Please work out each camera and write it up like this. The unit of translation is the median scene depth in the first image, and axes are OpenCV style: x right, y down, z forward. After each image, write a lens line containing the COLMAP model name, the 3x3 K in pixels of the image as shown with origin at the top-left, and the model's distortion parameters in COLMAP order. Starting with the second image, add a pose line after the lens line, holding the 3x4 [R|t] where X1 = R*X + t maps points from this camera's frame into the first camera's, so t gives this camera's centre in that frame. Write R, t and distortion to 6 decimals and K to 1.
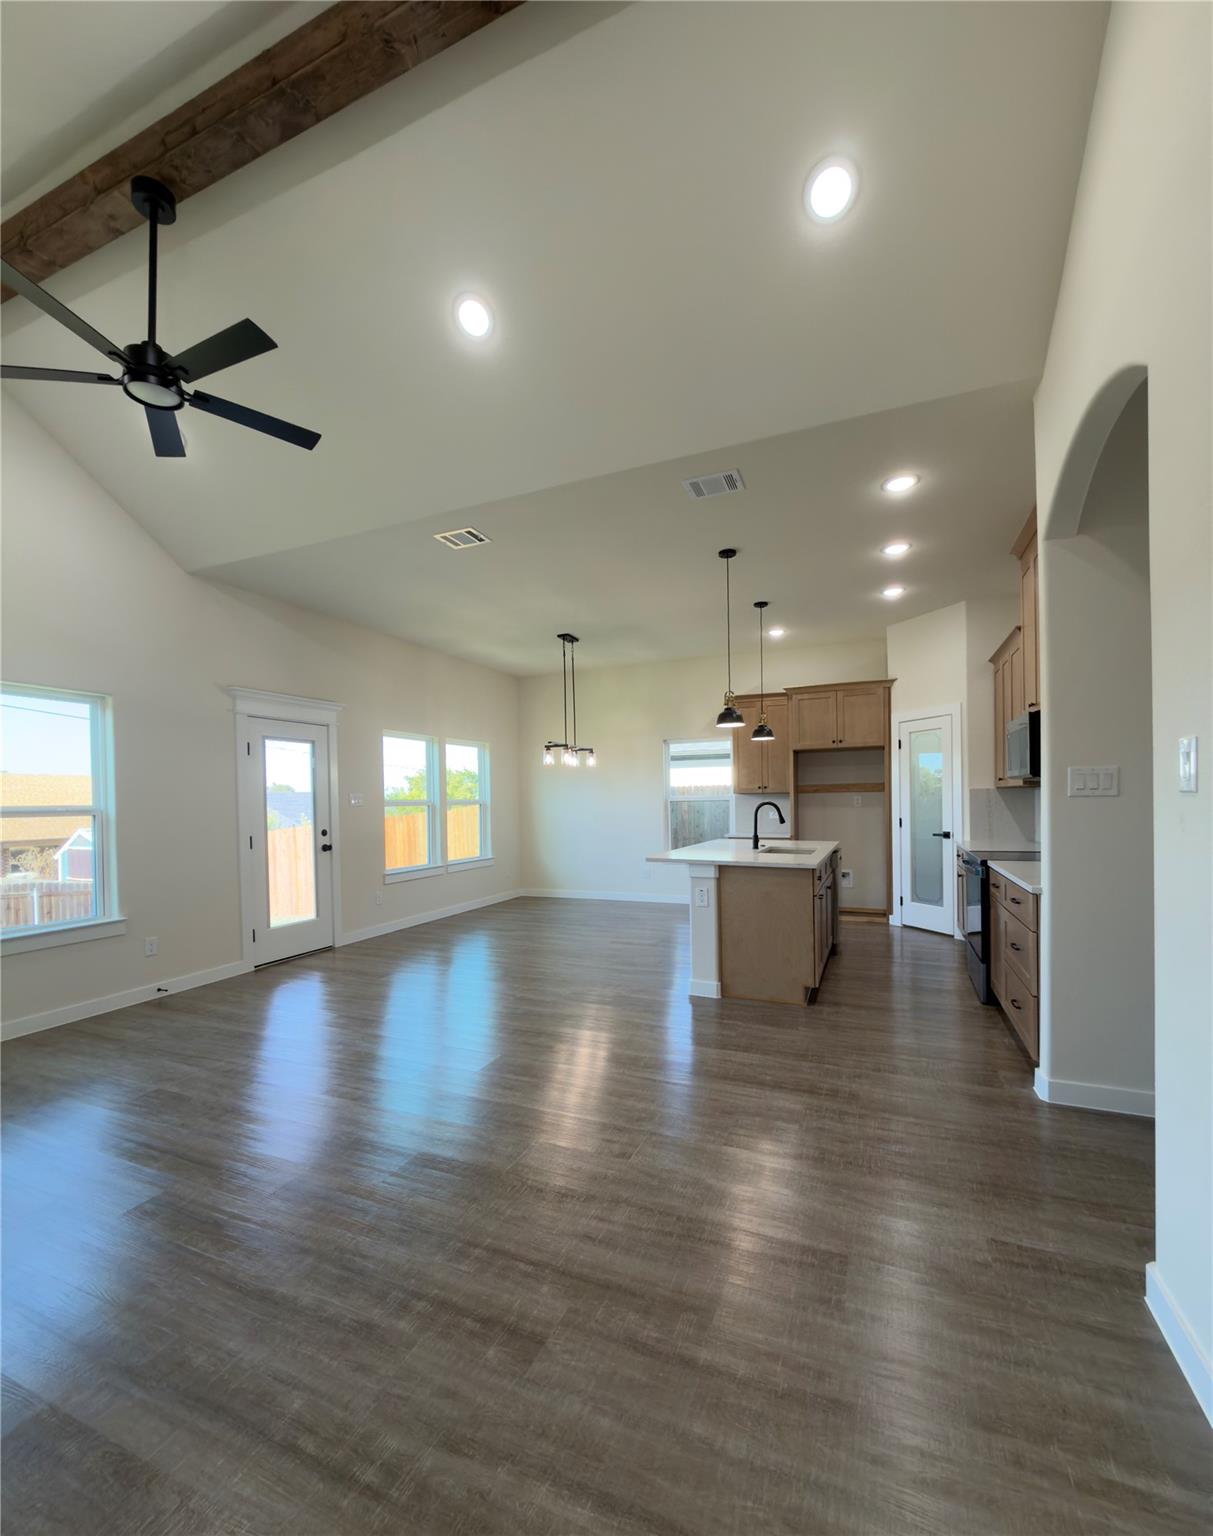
lens RADIAL K [[641.5, 0, 605.8], [0, 641.5, 809.1], [0, 0, 1]] dist [-0.000843, -0.000160]
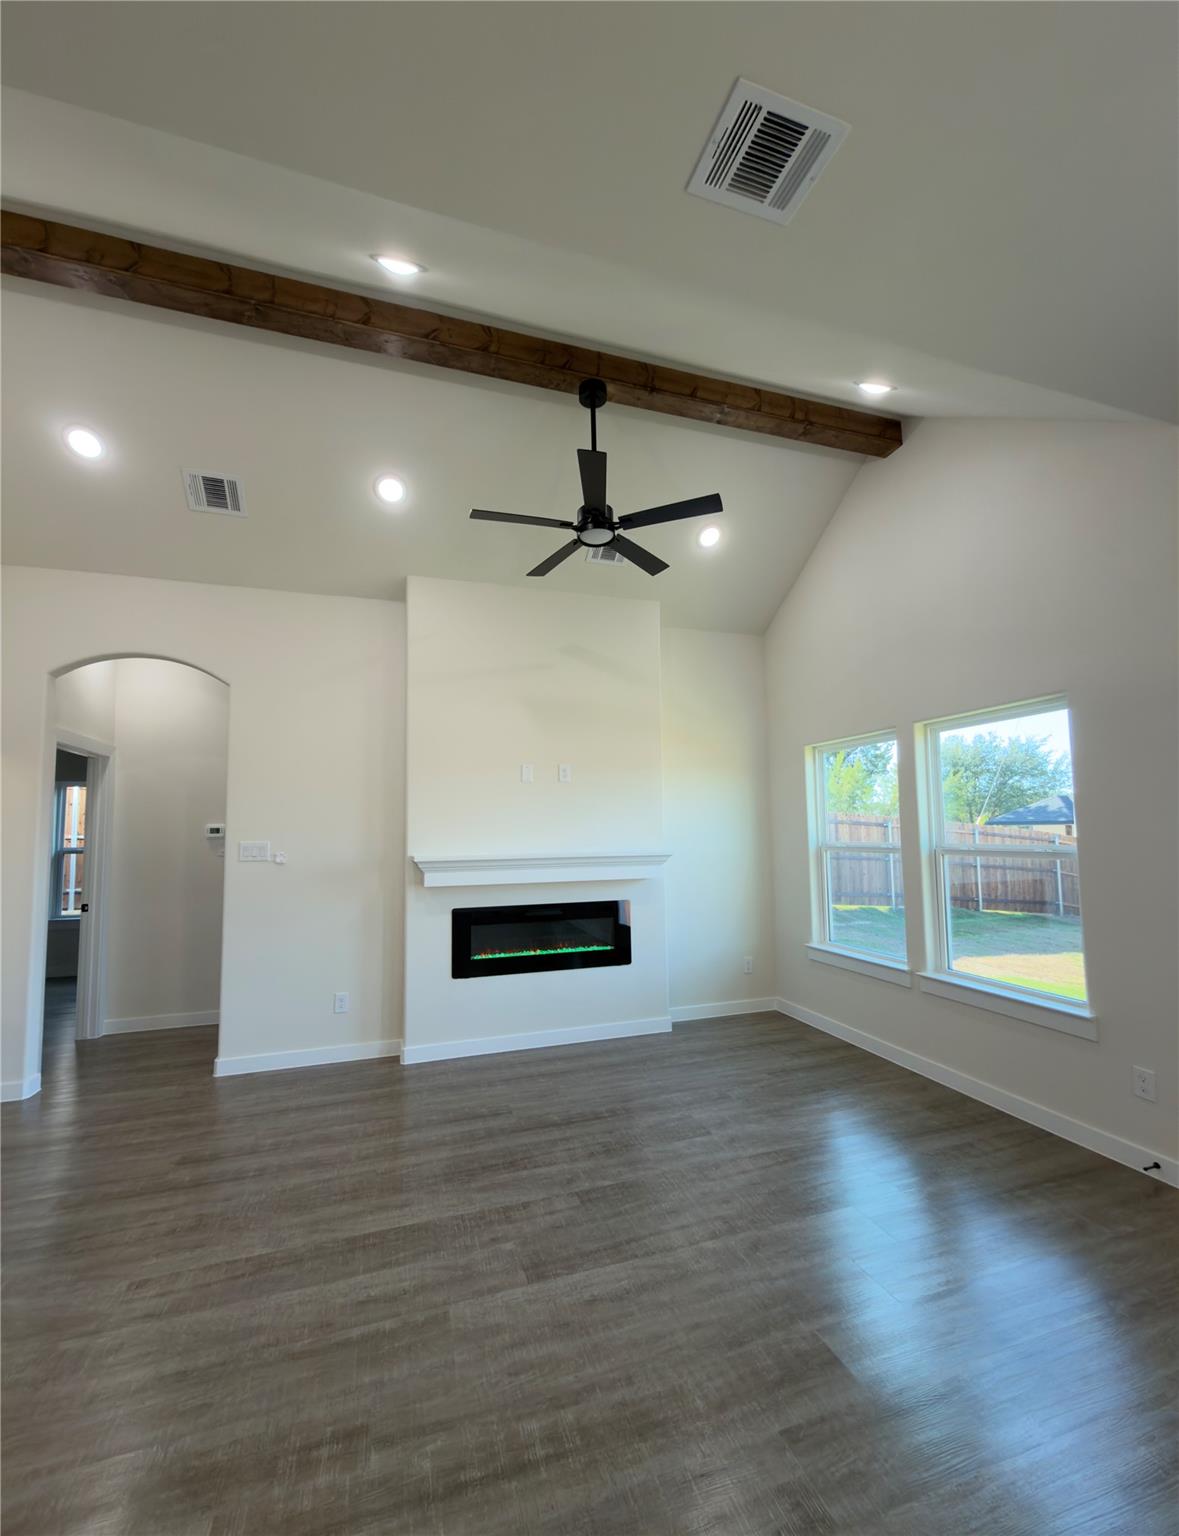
lens RADIAL K [[625.4, 0, 591.2], [0, 625.4, 788.7], [0, 0, 1]] dist [0.000156, -0.000247]
pose [[-0.750637, -0.018766, -0.660448, 0.065795], [0.017983, 0.998646, -0.048815, -0.039131], [0.660470, -0.048519, -0.749283, 0.974287]]
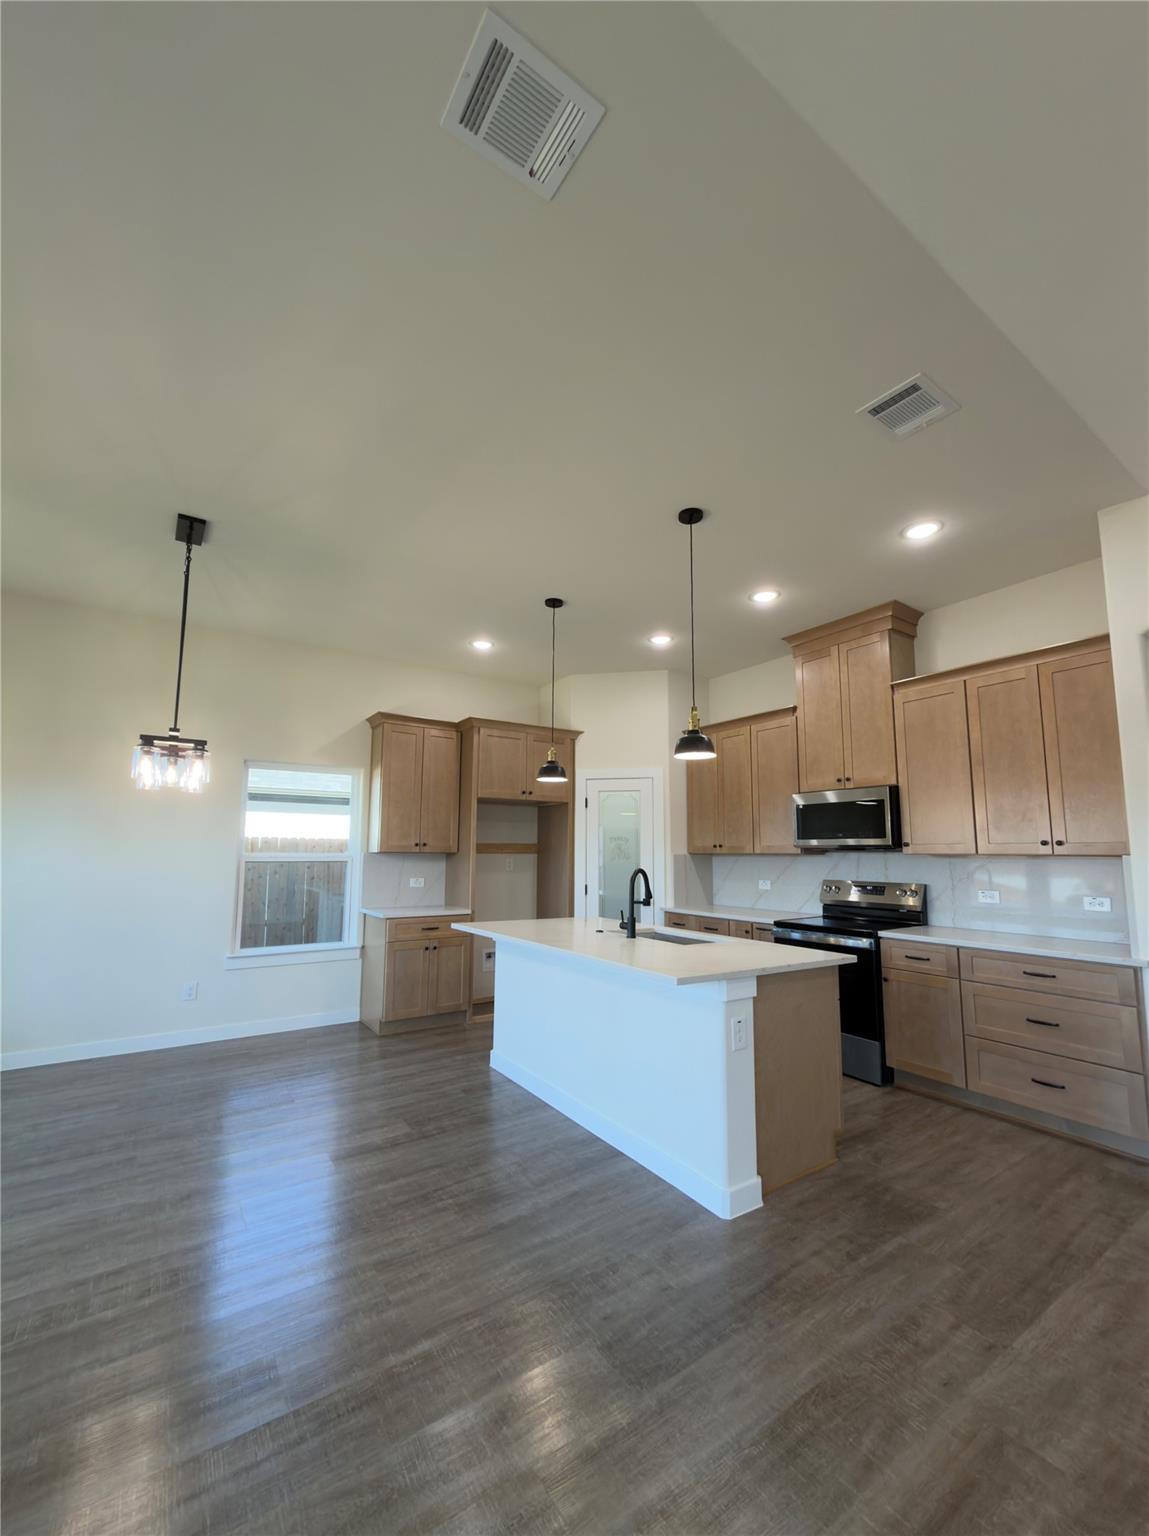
lens RADIAL K [[623.4, 0, 584.4], [0, 623.4, 778.3], [0, 0, 1]] dist [0.001027, -0.000039]
pose [[0.535862, 0.117965, 0.836024, -0.369270], [0.000498, 0.990147, -0.140032, -0.013563], [-0.844306, 0.075454, 0.530523, 0.668604]]
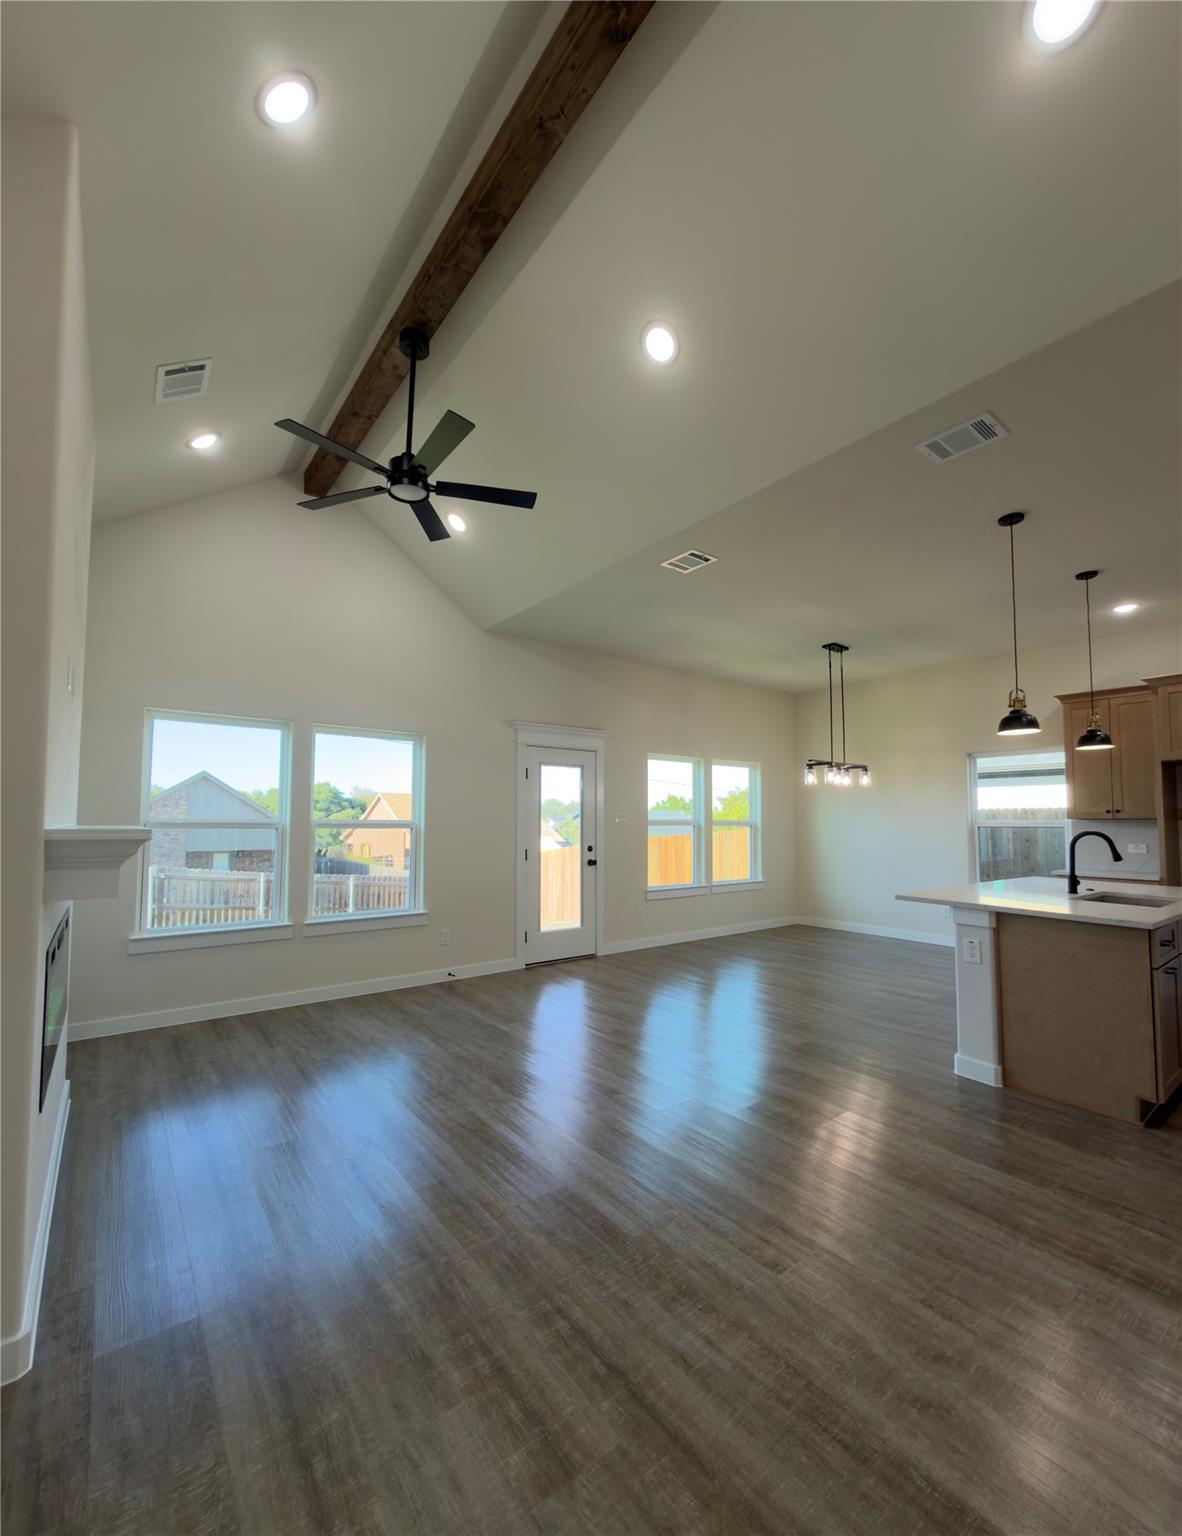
lens RADIAL K [[625.4, 0, 592.7], [0, 625.4, 788.7], [0, 0, 1]] dist [0.000156, -0.000247]
pose [[0.871304, -0.006965, -0.490694, 0.102443], [-0.024299, 0.998060, -0.057314, -0.004960], [0.490142, 0.061862, 0.869445, 0.077126]]
